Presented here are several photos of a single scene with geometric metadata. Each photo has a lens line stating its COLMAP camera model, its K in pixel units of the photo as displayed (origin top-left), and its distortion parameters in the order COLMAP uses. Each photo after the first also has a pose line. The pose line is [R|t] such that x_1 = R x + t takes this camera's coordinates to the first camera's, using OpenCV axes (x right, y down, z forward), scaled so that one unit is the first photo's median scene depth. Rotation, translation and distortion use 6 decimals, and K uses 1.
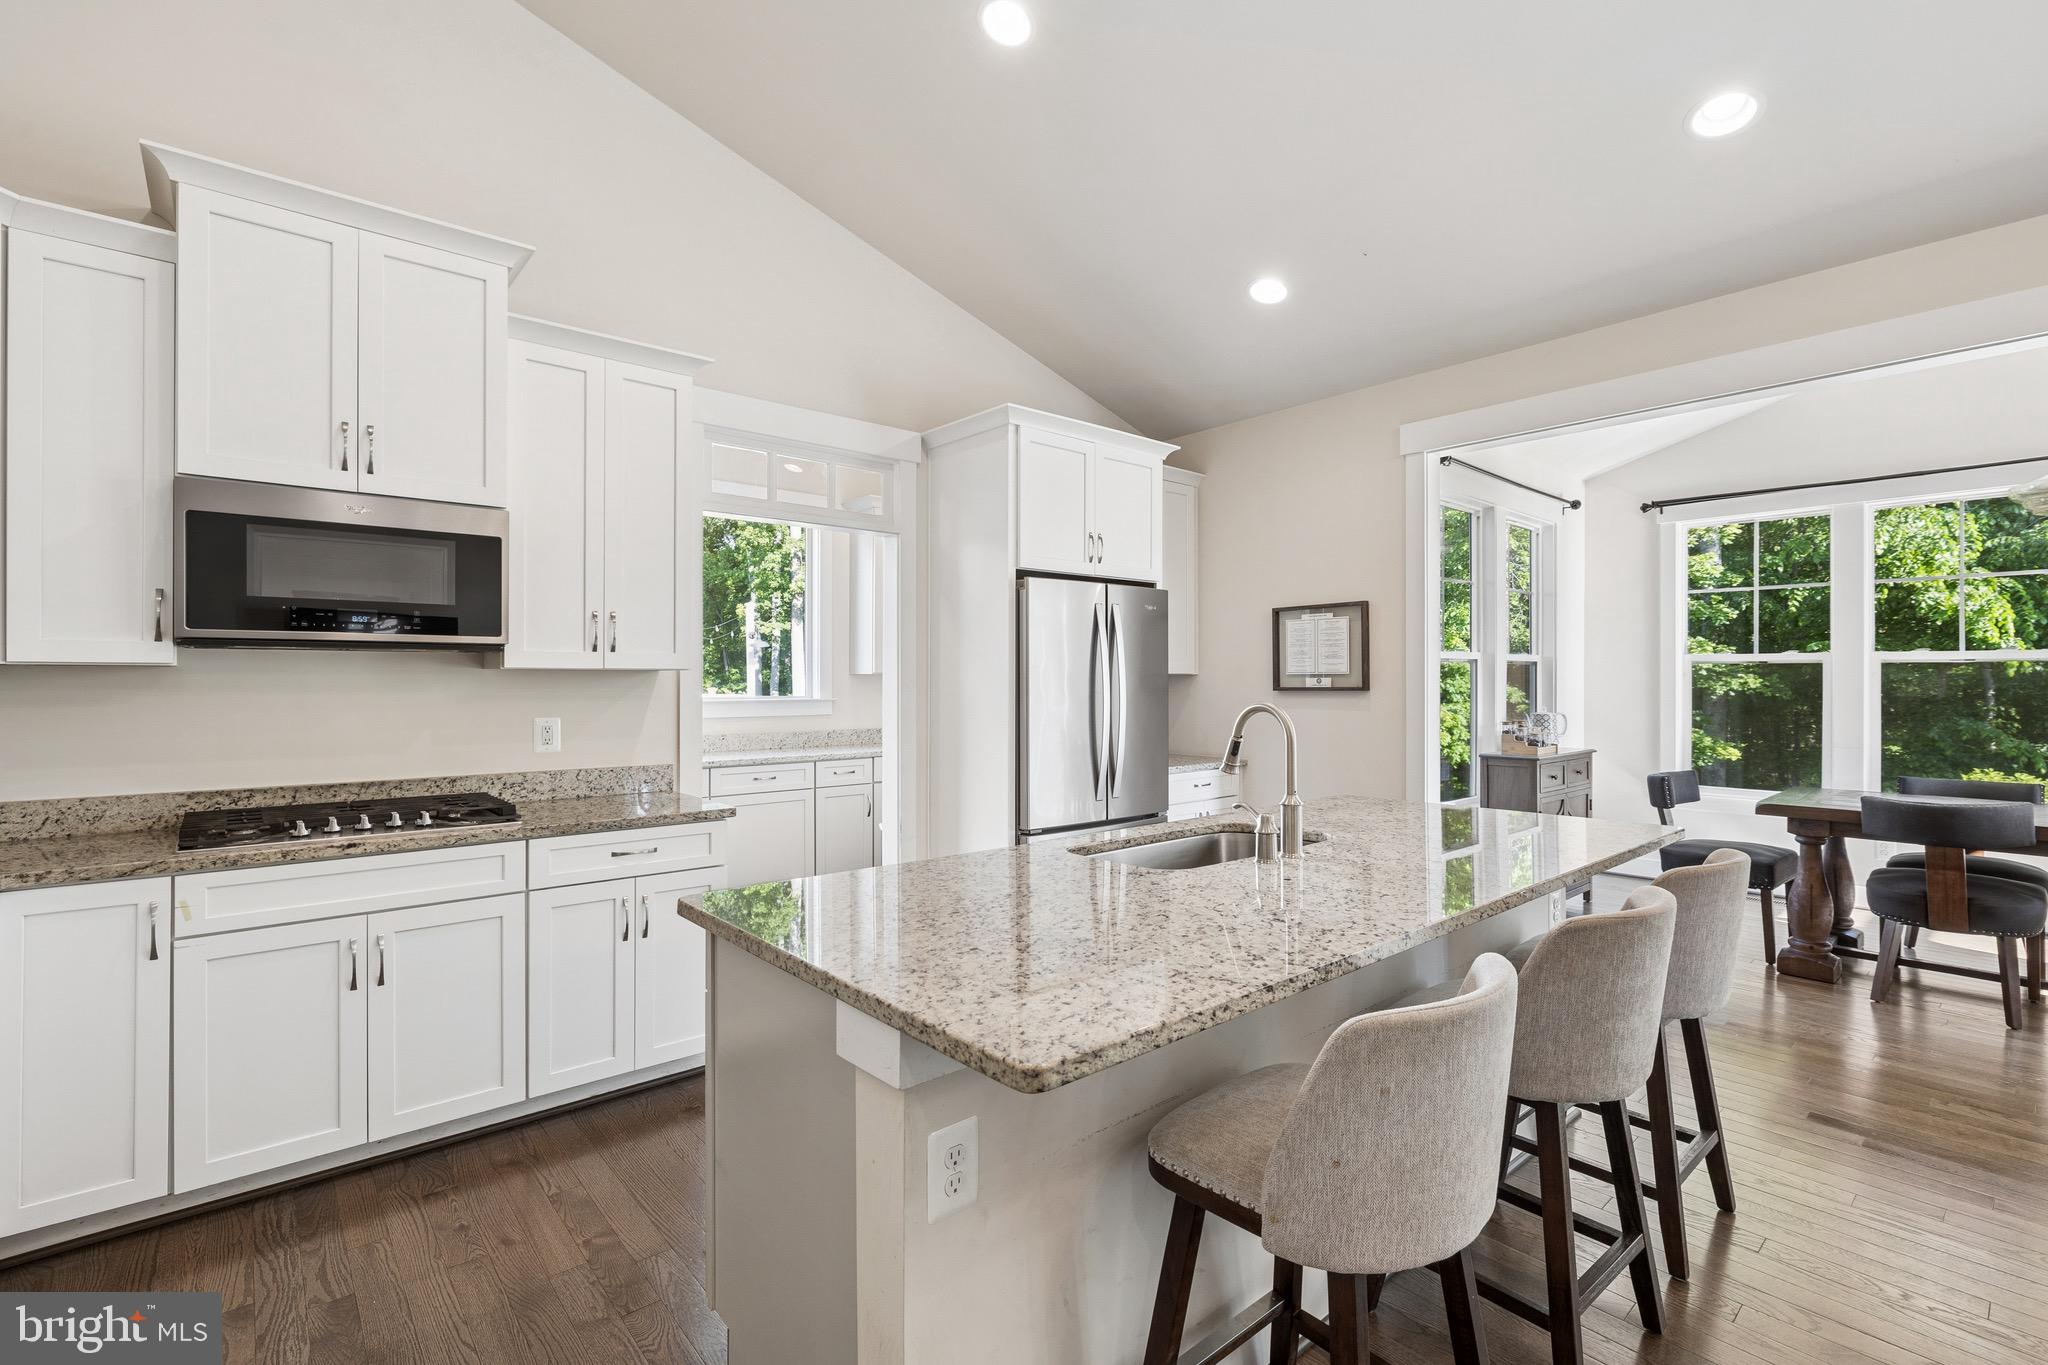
lens RADIAL K [[911.2, 0, 1023.8], [0, 911.2, 673.6], [0, 0, 1]] dist [-0.002461, -0.000816]
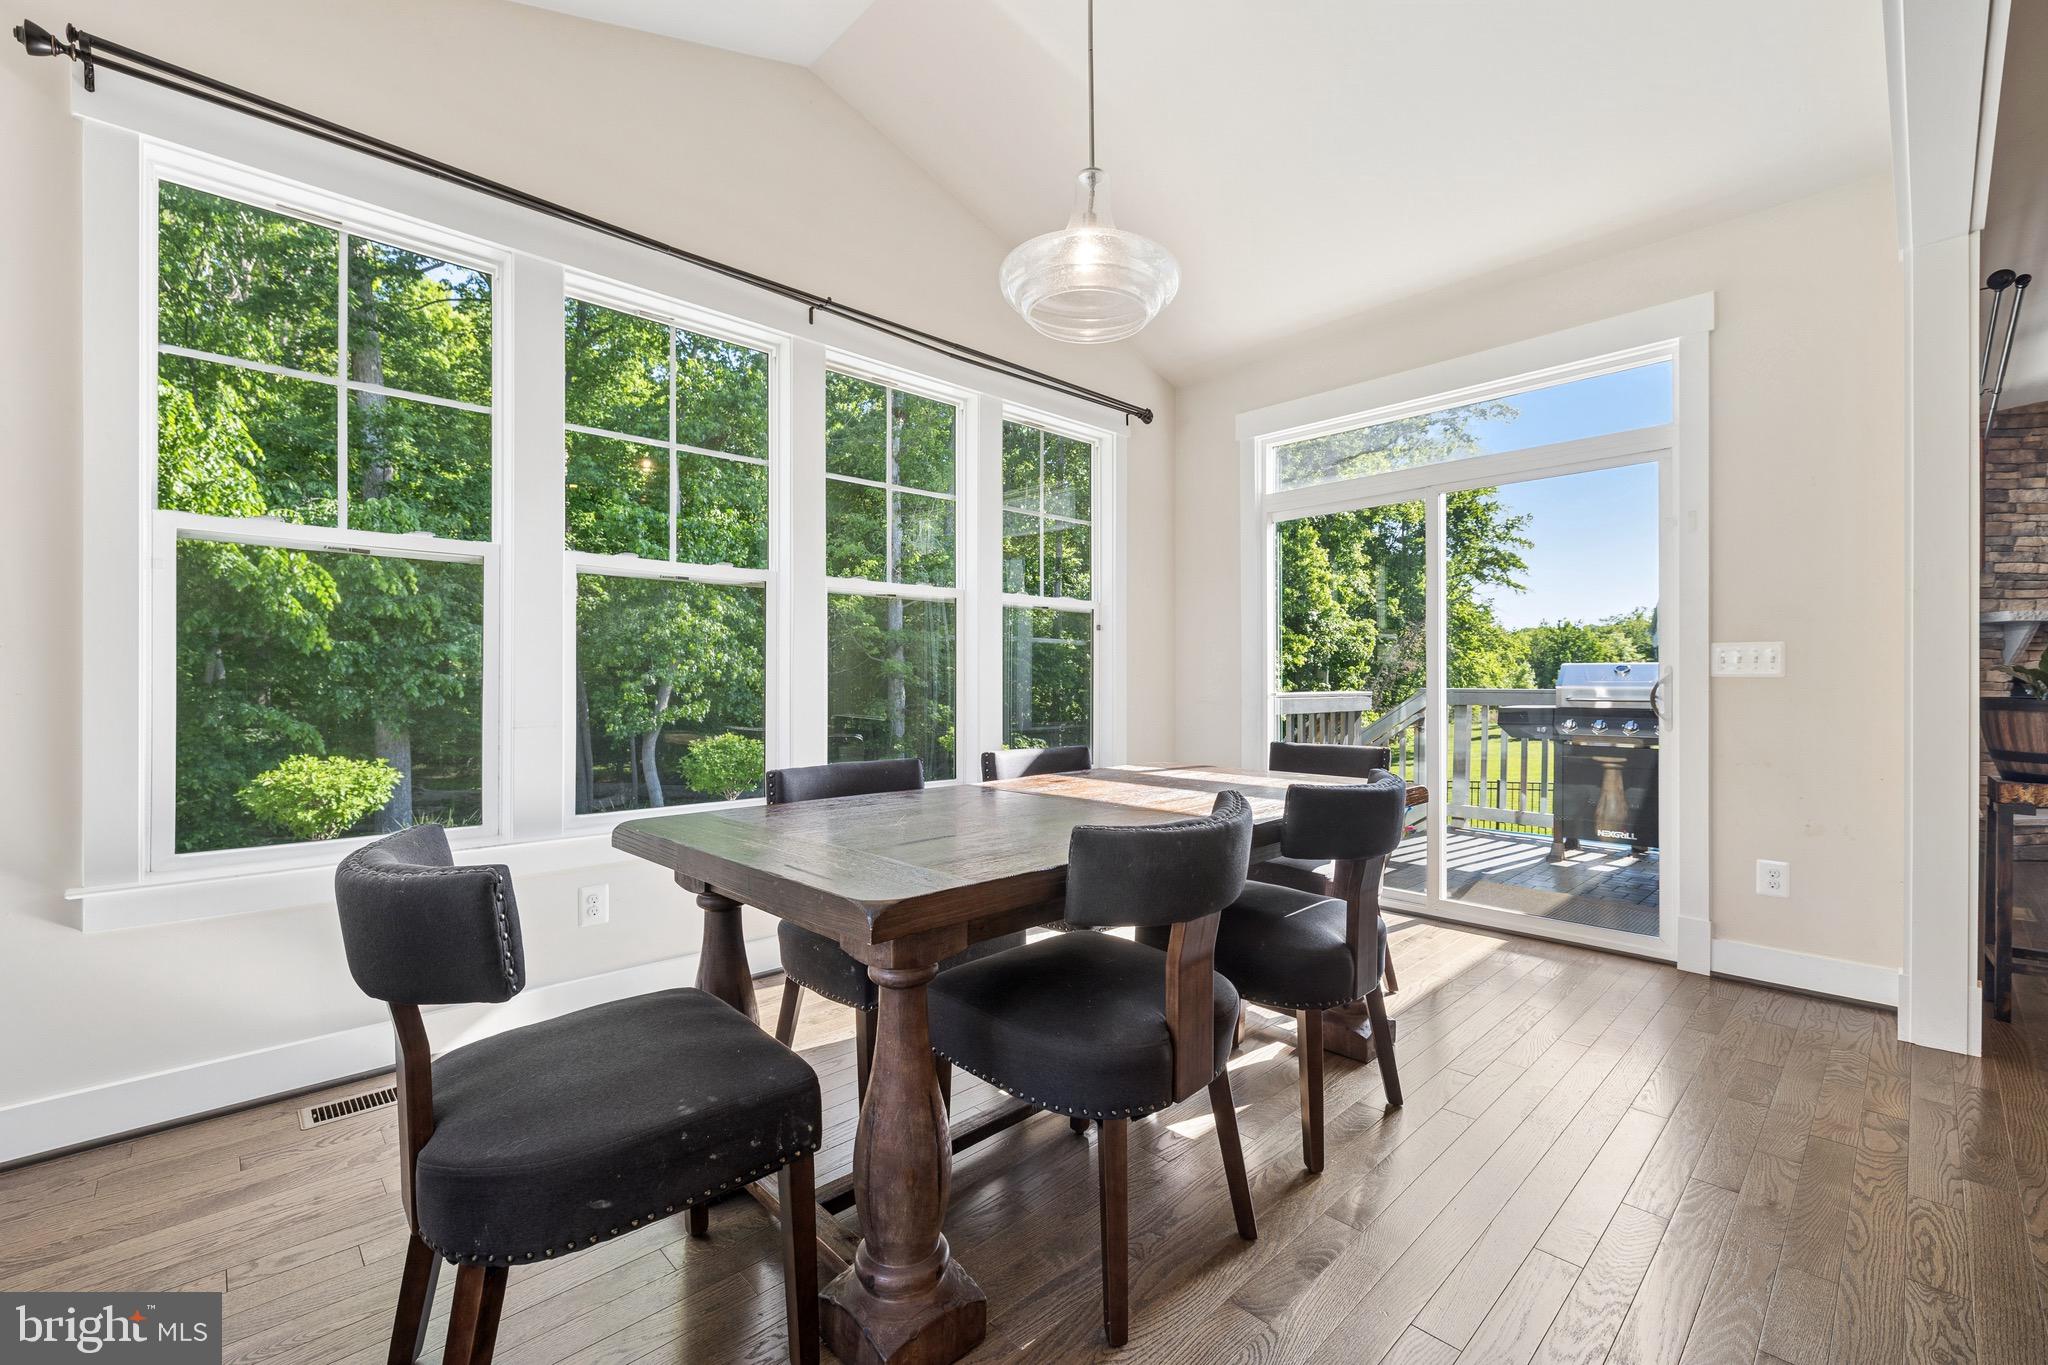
lens RADIAL K [[868.2, 0, 1033.5], [0, 868.2, 679.1], [0, 0, 1]] dist [0.001212, 0.000140]
pose [[-0.055298, -0.002167, 0.998468, 0.647609], [-0.006285, 0.999979, 0.001822, 0.082645], [-0.998450, -0.006175, -0.055310, 1.215078]]
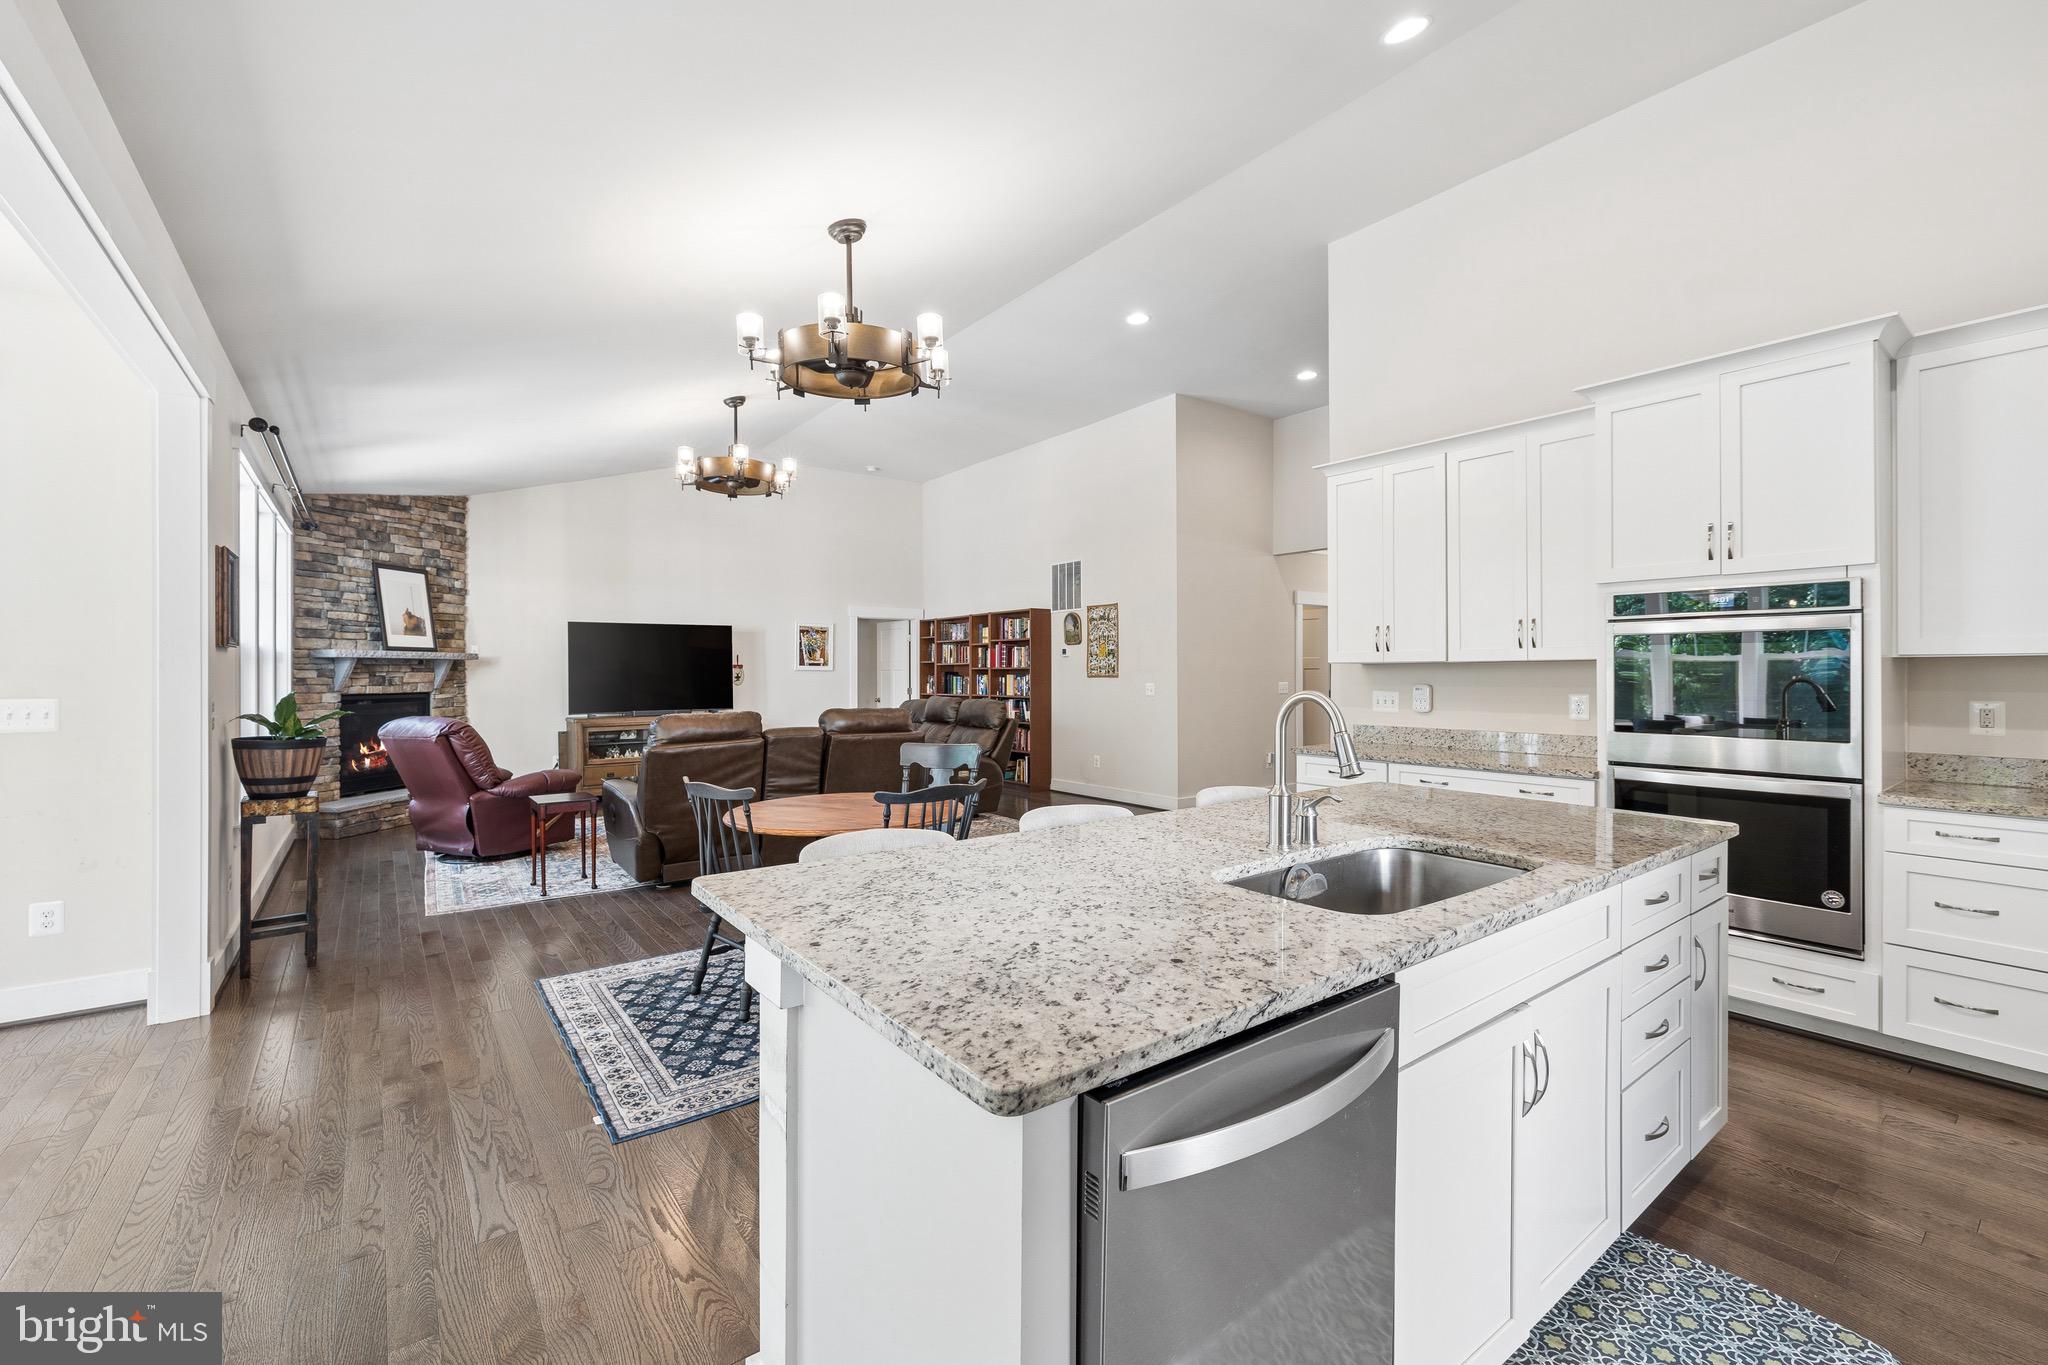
lens RADIAL K [[851.0, 0, 1031.7], [0, 851.0, 670.5], [0, 0, 1]] dist [-0.002773, 0.000438]
pose [[-0.998225, 0.000890, 0.059546, 0.338496], [0.000482, 0.999976, -0.006878, 0.013756], [-0.059551, -0.006837, -0.998202, 1.282960]]
